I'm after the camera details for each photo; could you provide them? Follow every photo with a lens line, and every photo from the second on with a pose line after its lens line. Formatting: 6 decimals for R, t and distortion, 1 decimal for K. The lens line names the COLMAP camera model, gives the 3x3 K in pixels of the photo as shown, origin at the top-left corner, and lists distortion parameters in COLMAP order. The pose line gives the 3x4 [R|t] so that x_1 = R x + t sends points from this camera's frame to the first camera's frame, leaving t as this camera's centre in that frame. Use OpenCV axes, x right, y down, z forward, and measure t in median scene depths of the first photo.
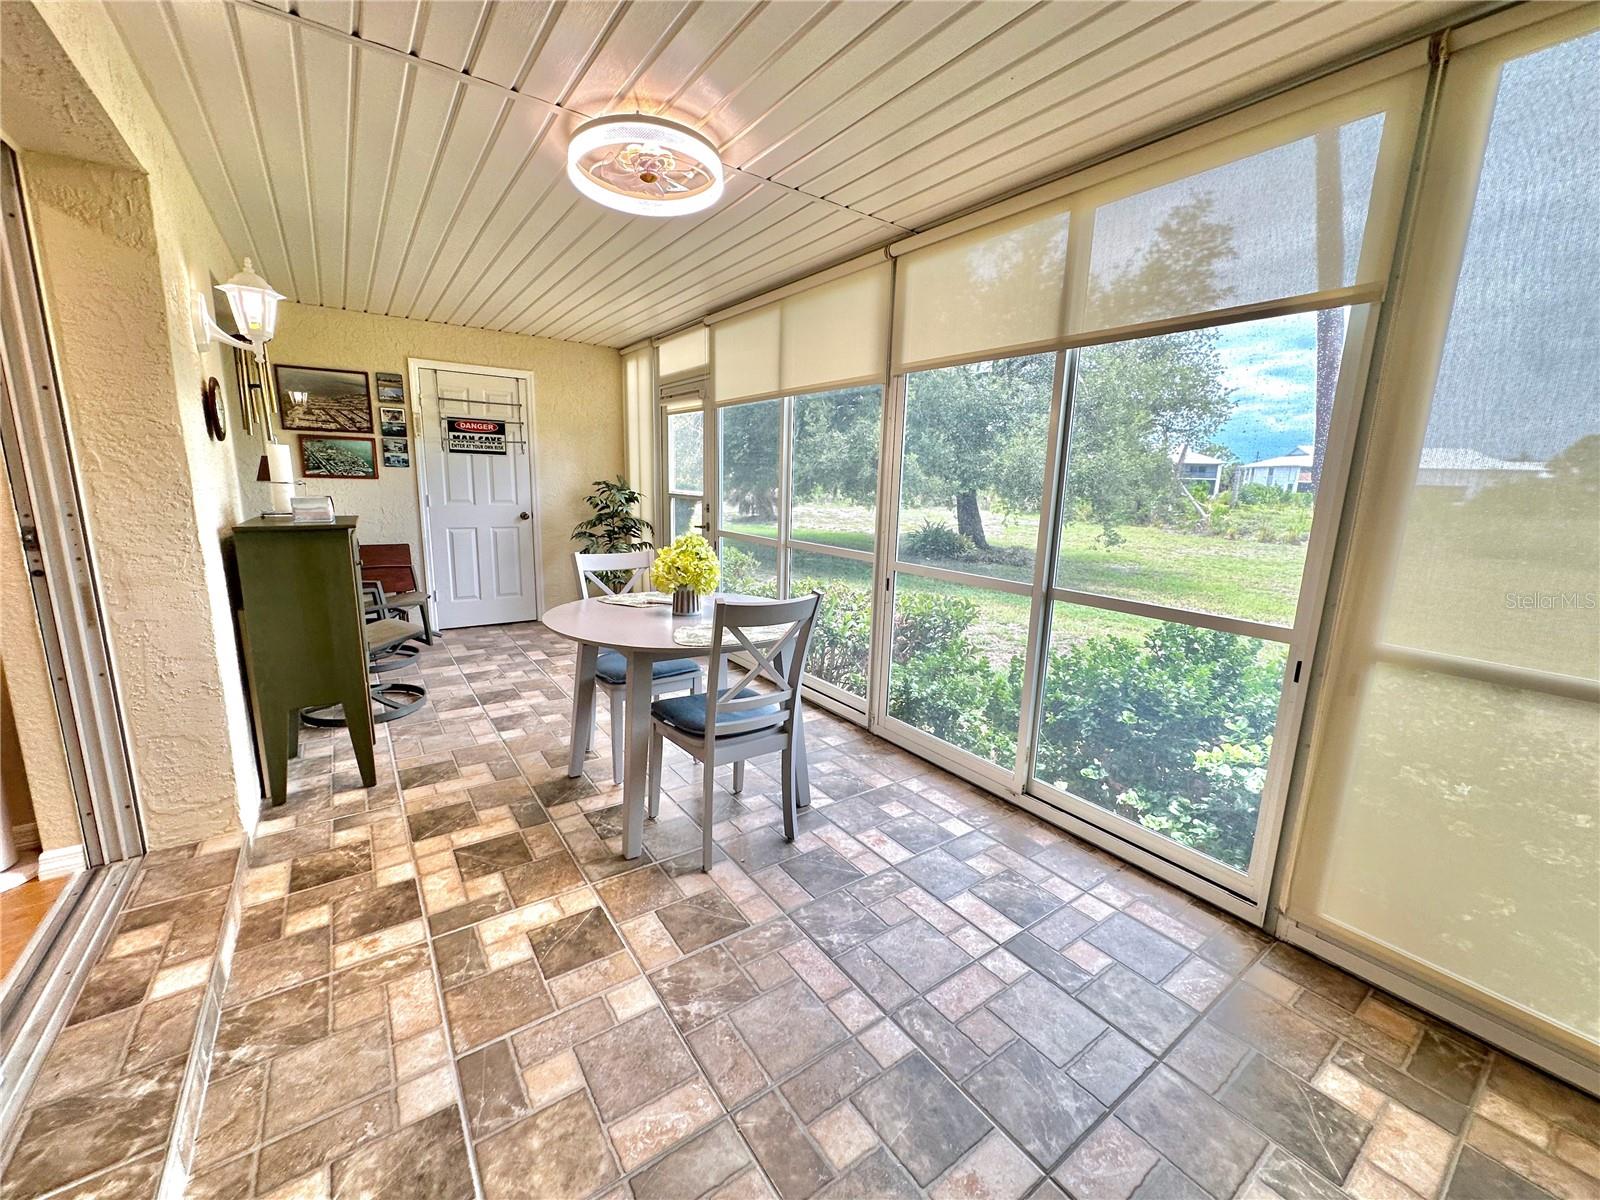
lens RADIAL K [[634.7, 0, 800.0], [0, 634.7, 600.0], [0, 0, 1]] dist [0.000410, -0.000110]
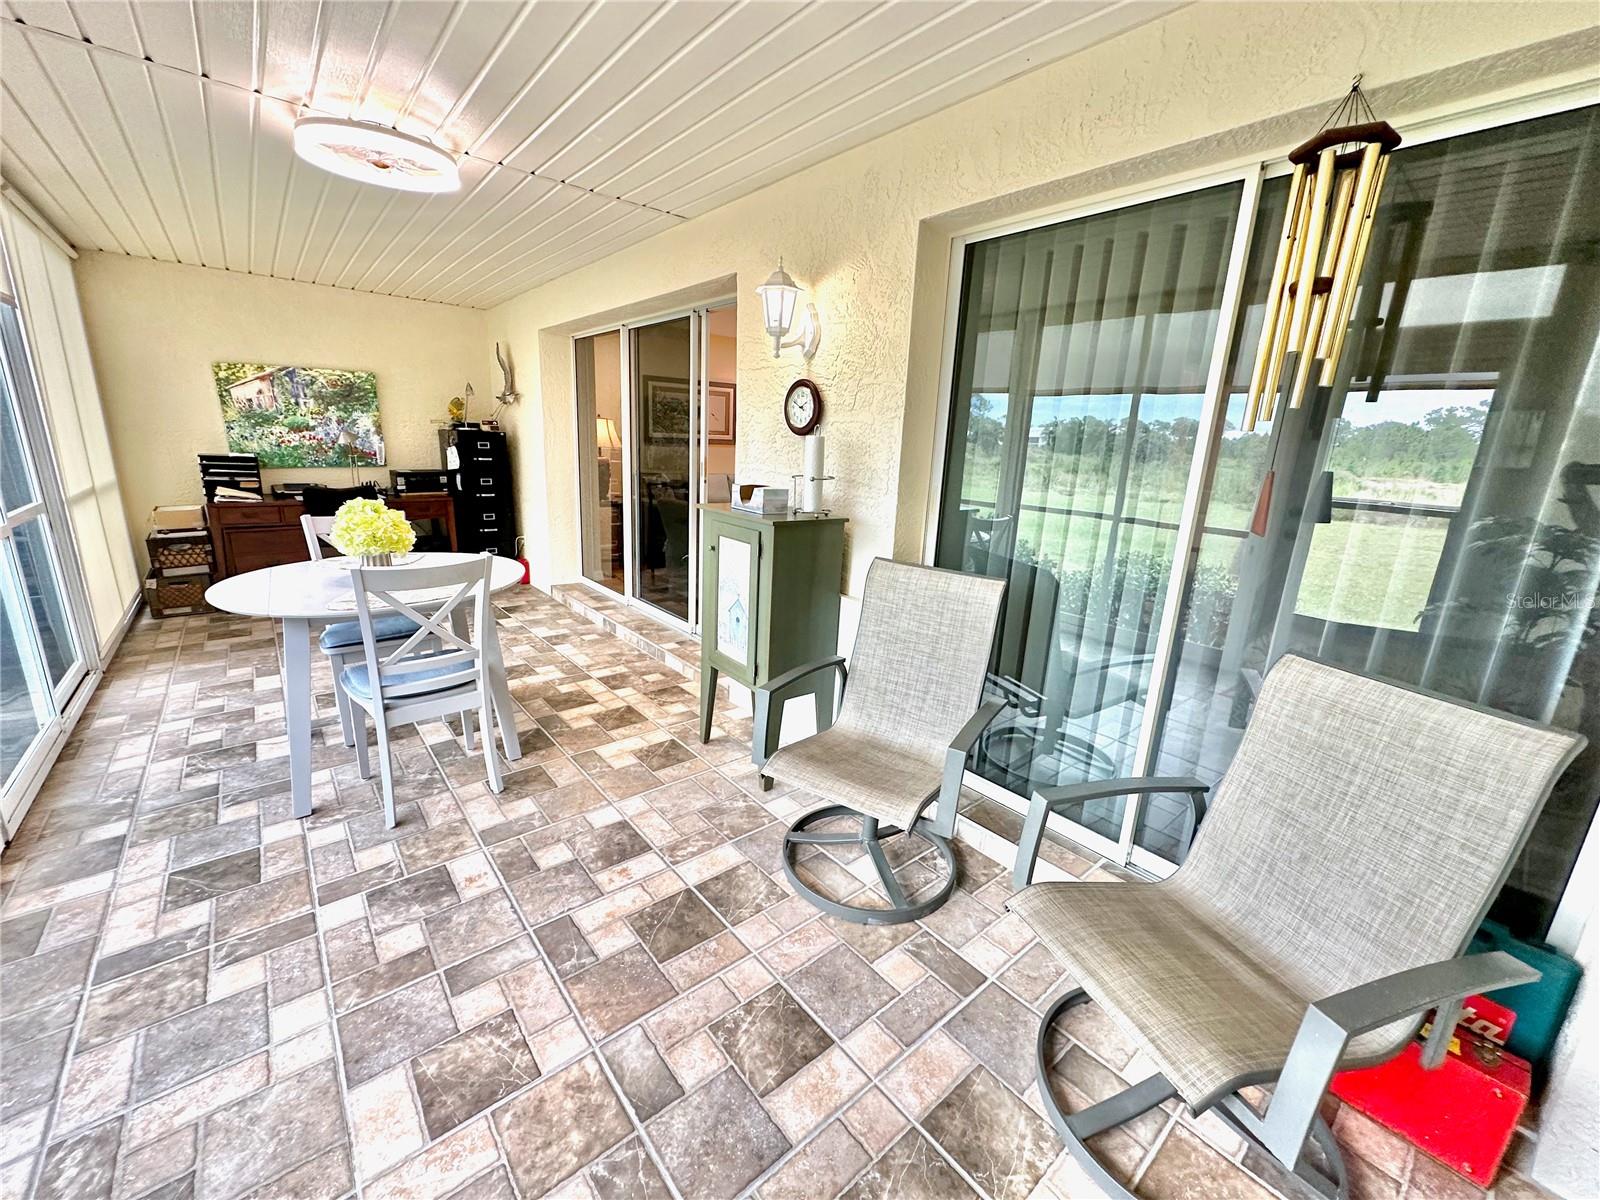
lens RADIAL K [[634.7, 0, 800.0], [0, 634.7, 600.0], [0, 0, 1]] dist [0.000410, -0.000110]
pose [[-0.994388, -0.048639, -0.093949, -0.808137], [-0.084139, 0.901926, 0.423615, -0.460096], [0.064131, 0.429143, -0.900957, 2.120222]]
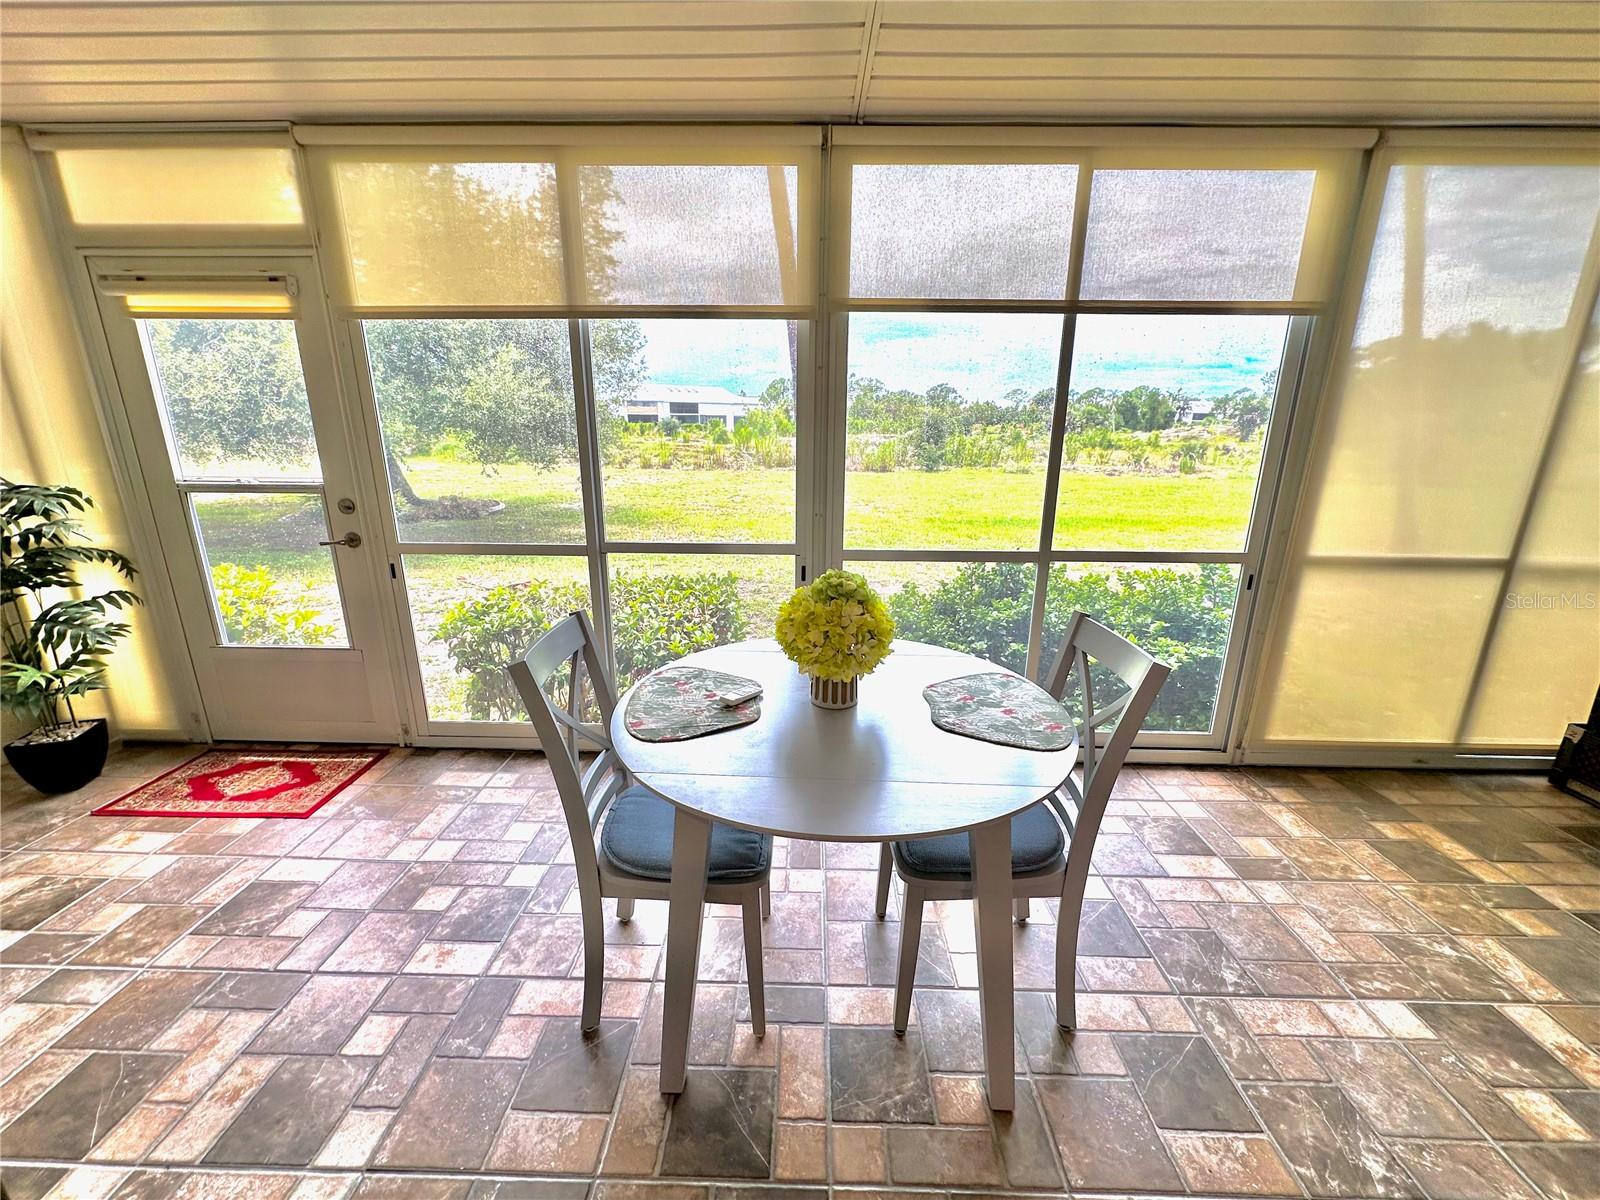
lens RADIAL K [[634.7, 0, 800.0], [0, 634.7, 600.0], [0, 0, 1]] dist [0.000410, -0.000110]
pose [[0.602246, -0.238488, 0.761855, -0.689198], [0.162606, 0.970974, 0.175410, -0.198325], [-0.781574, 0.018242, 0.623545, 0.706735]]
